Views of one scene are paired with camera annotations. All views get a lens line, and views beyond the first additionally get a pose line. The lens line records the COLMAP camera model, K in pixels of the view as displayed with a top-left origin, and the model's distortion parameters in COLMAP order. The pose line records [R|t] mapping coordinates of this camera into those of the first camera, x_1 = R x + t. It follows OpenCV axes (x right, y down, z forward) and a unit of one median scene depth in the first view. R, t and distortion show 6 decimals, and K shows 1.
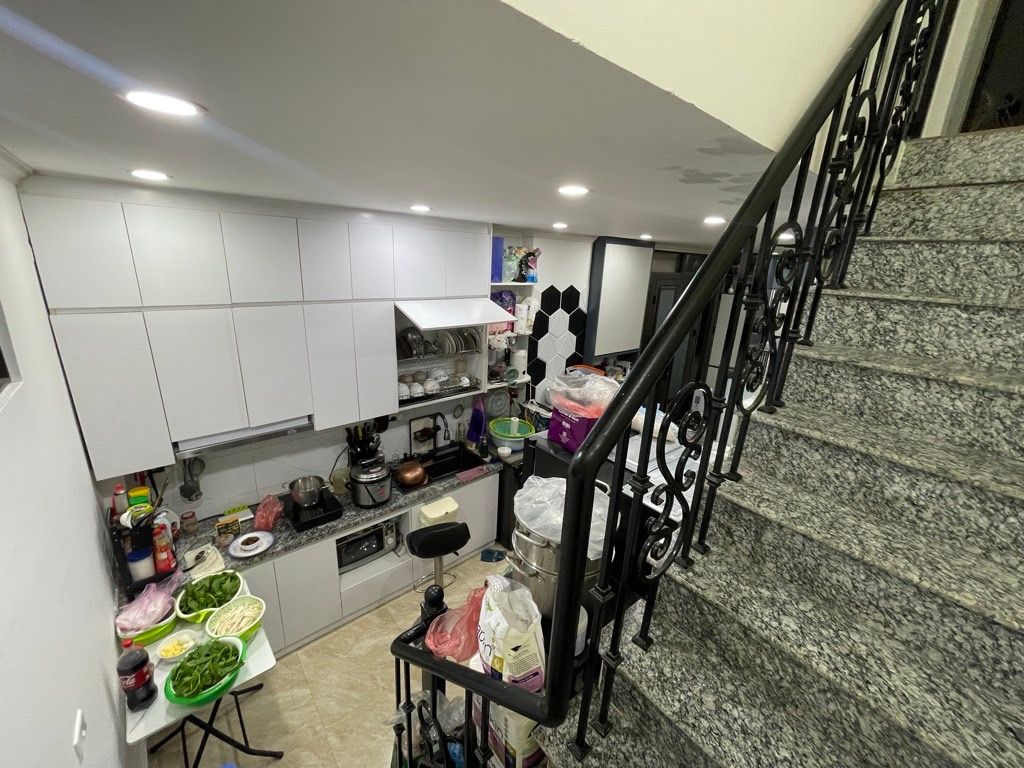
lens RADIAL K [[415.1, 0, 512.0], [0, 415.1, 384.0], [0, 0, 1]] dist [-0.007371, 0.005837]
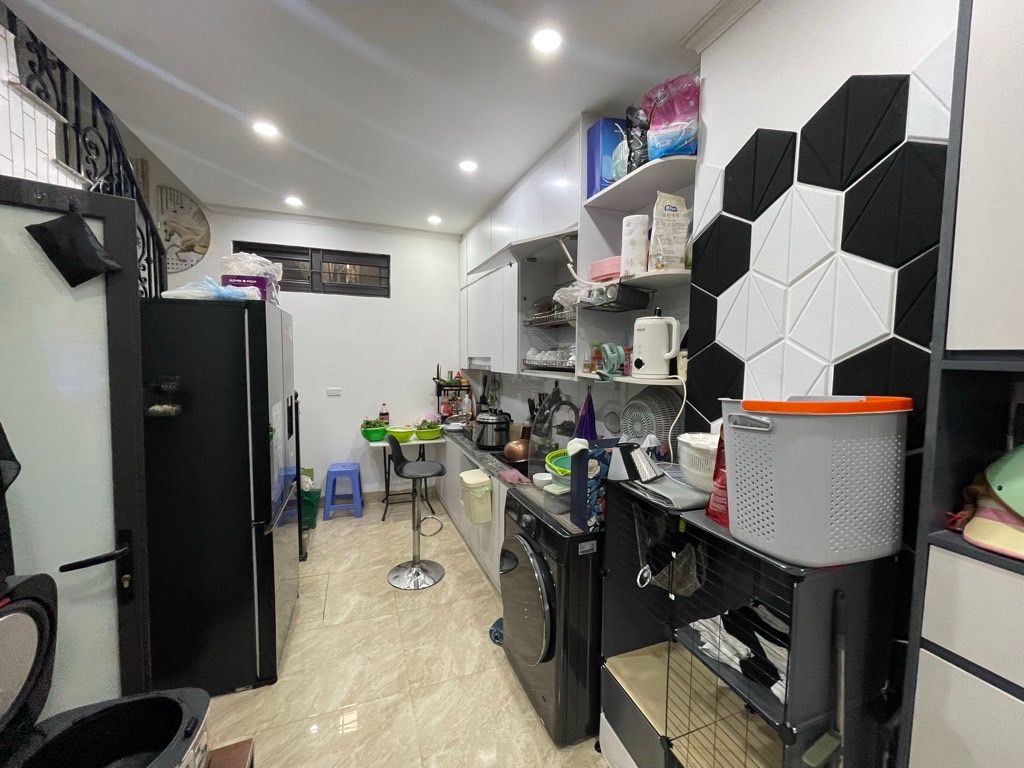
lens RADIAL K [[413.7, 0, 512.0], [0, 413.7, 384.0], [0, 0, 1]] dist [-0.000381, -0.000083]
pose [[-0.338432, 0.014971, -0.940872, 0.486201], [-0.304925, 0.944177, 0.124705, -0.020028], [0.890216, 0.329100, -0.314974, 0.989207]]
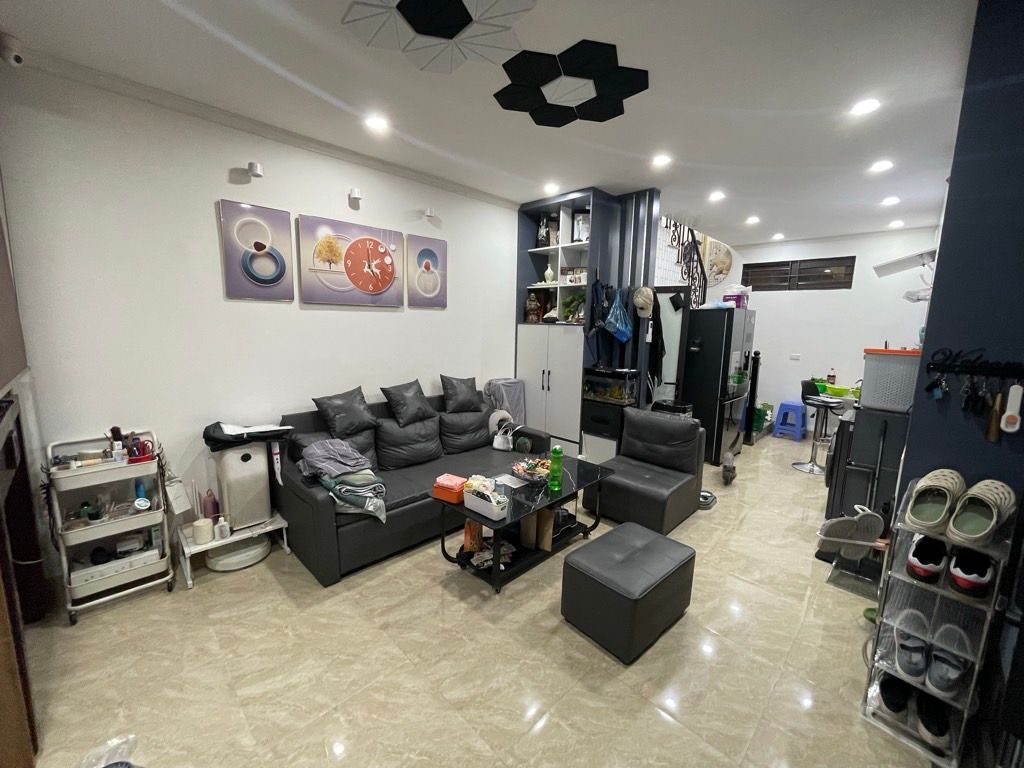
lens RADIAL K [[413.7, 0, 512.0], [0, 413.7, 384.0], [0, 0, 1]] dist [-0.000381, -0.000083]
pose [[-0.994891, -0.058407, -0.082340, 0.811918], [-0.088361, 0.898271, 0.430466, -0.205677], [0.048822, 0.435543, -0.898843, 1.618801]]
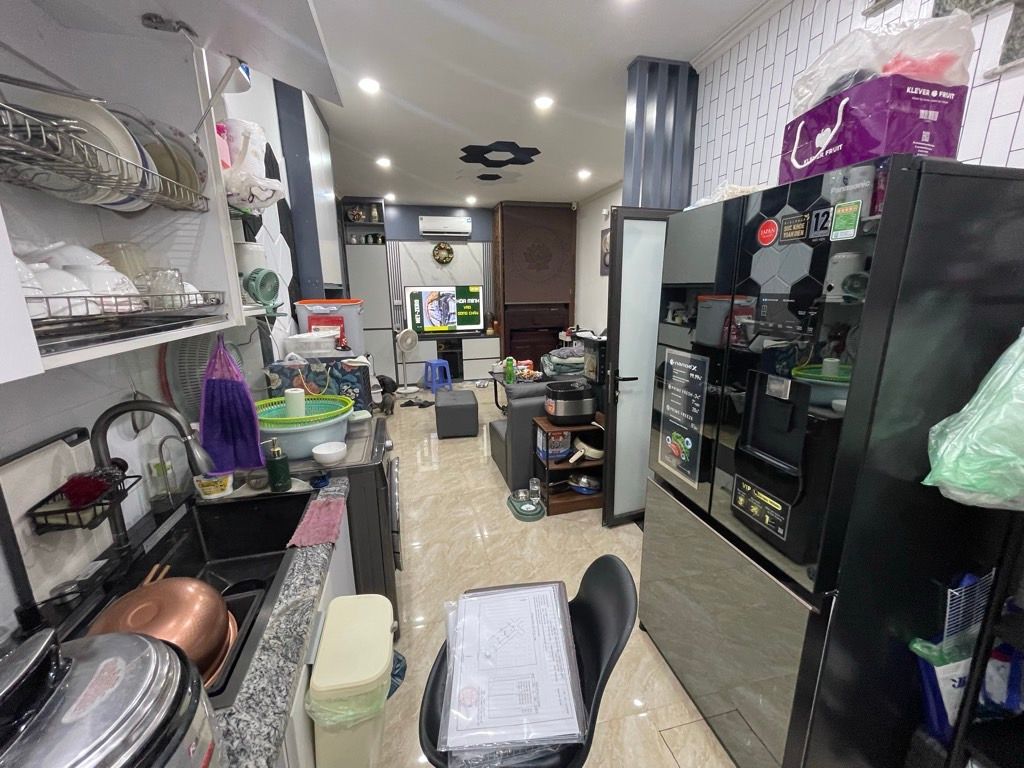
lens RADIAL K [[415.1, 0, 512.0], [0, 415.1, 384.0], [0, 0, 1]] dist [-0.007371, 0.005837]
pose [[0.452856, -0.248350, 0.856297, -0.266041], [0.290303, 0.949158, 0.121754, 0.087847], [-0.842998, 0.193448, 0.501928, 0.545324]]
